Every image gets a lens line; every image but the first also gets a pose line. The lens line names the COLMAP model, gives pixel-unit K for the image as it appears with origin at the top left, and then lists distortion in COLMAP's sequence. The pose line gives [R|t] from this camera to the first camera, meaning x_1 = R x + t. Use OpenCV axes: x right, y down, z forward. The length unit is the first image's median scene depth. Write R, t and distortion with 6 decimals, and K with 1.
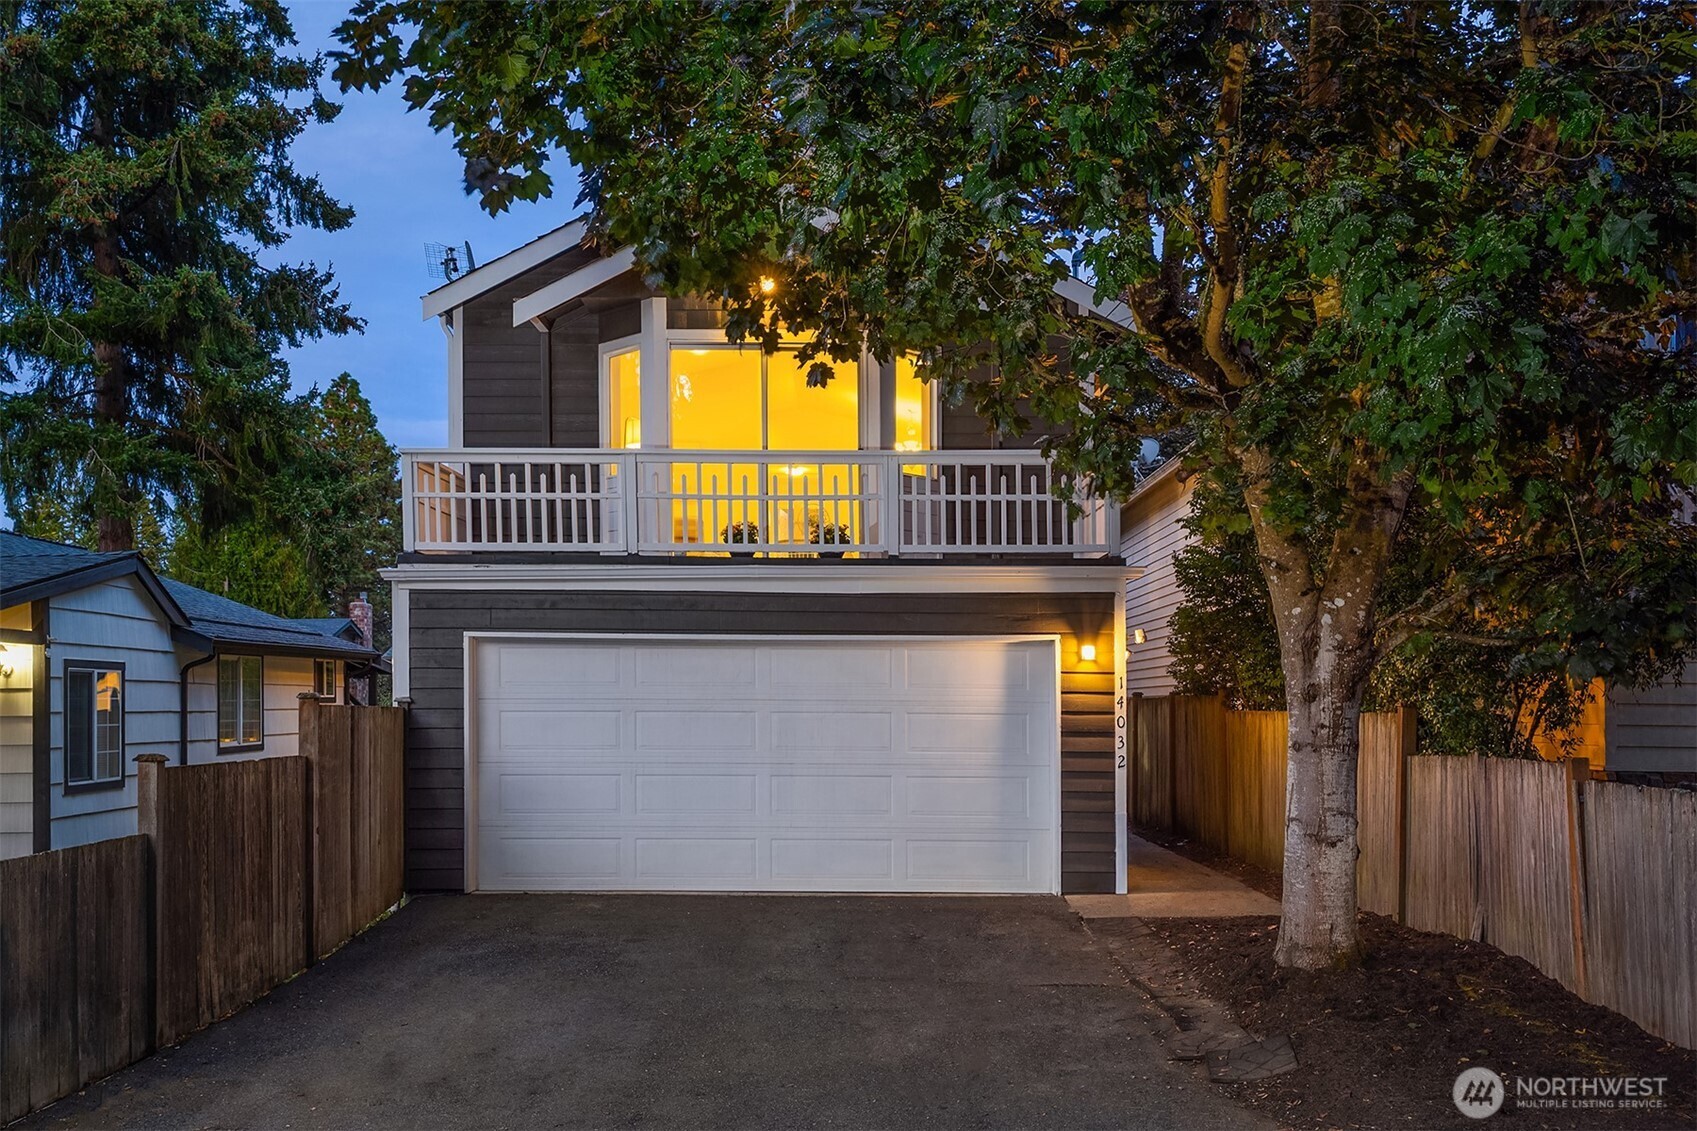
lens RADIAL K [[1461.1, 0, 848.5], [0, 1461.1, 492.6], [0, 0, 1]] dist [0.118460, 0.008346]
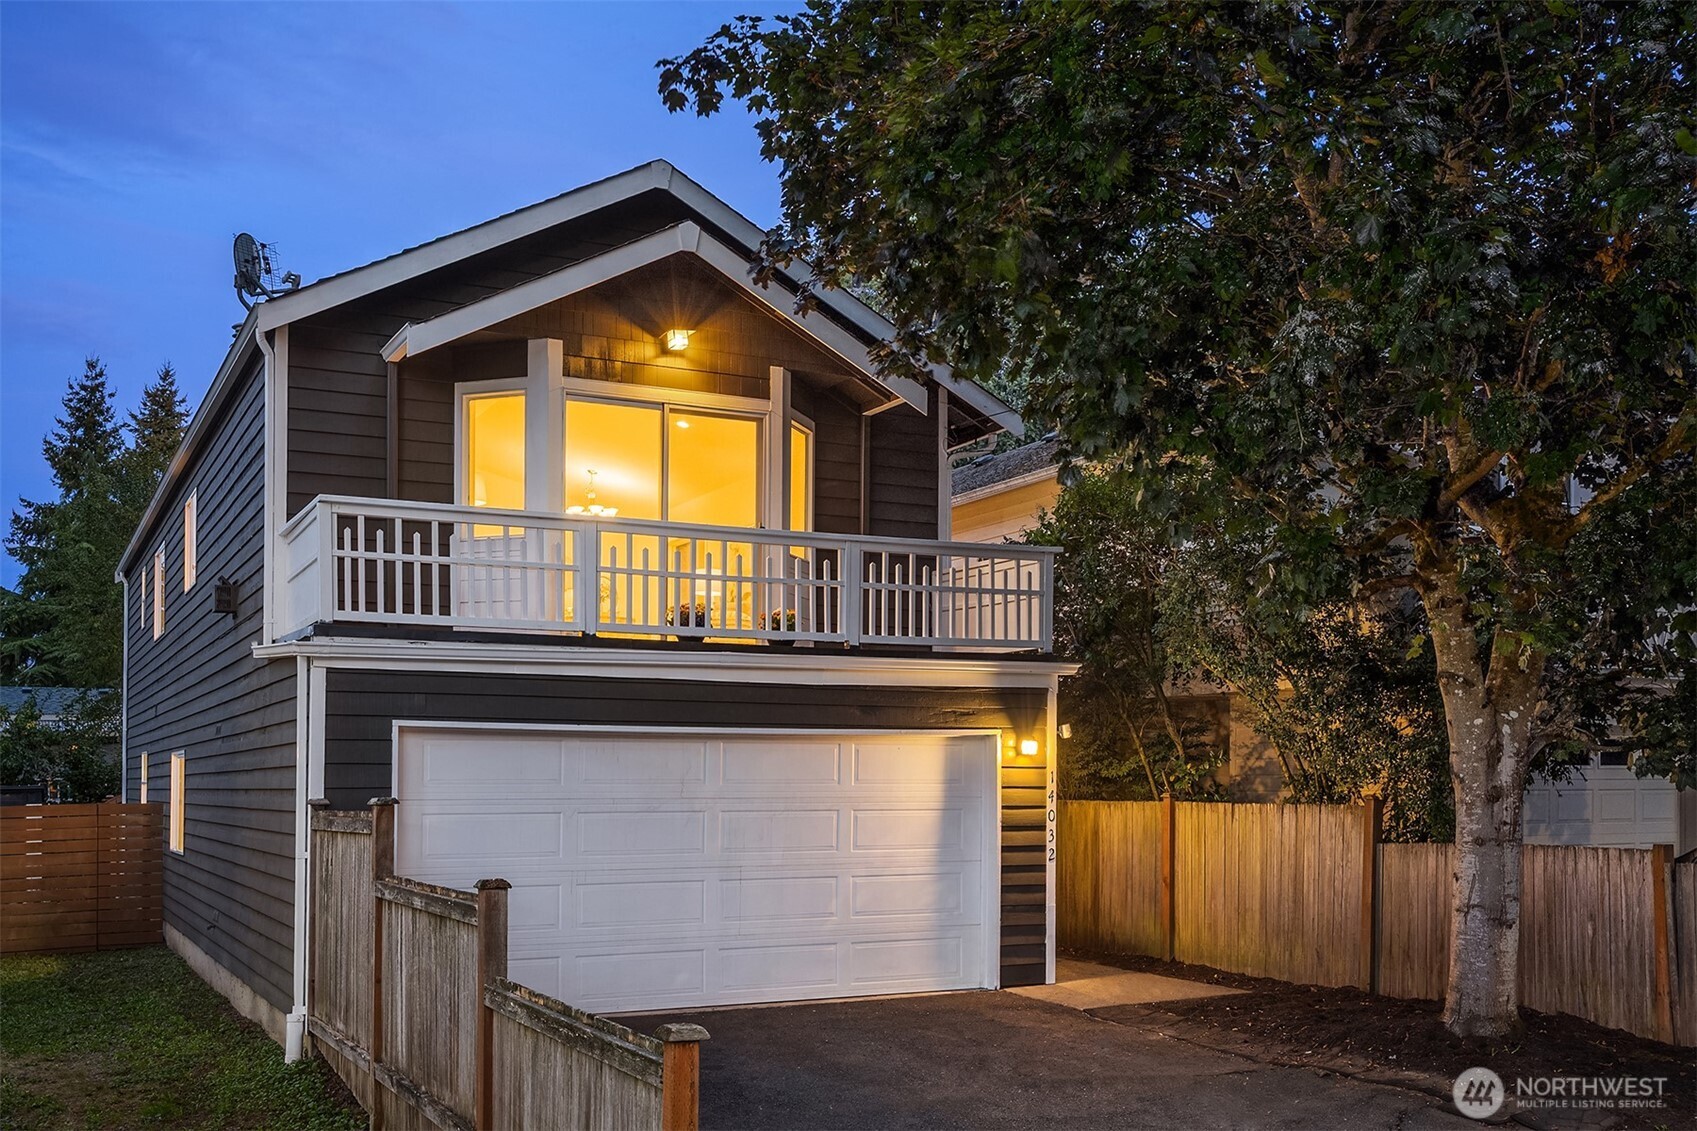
lens RADIAL K [[1616.8, 0, 848.5], [0, 1616.8, 565.6], [0, 0, 1]] dist [0.124919, 0.000000]
pose [[0.893612, 0.053857, 0.445597, -0.446868], [-0.057051, 0.998352, -0.006255, -0.002266], [-0.445200, -0.019833, 0.895212, 0.057110]]
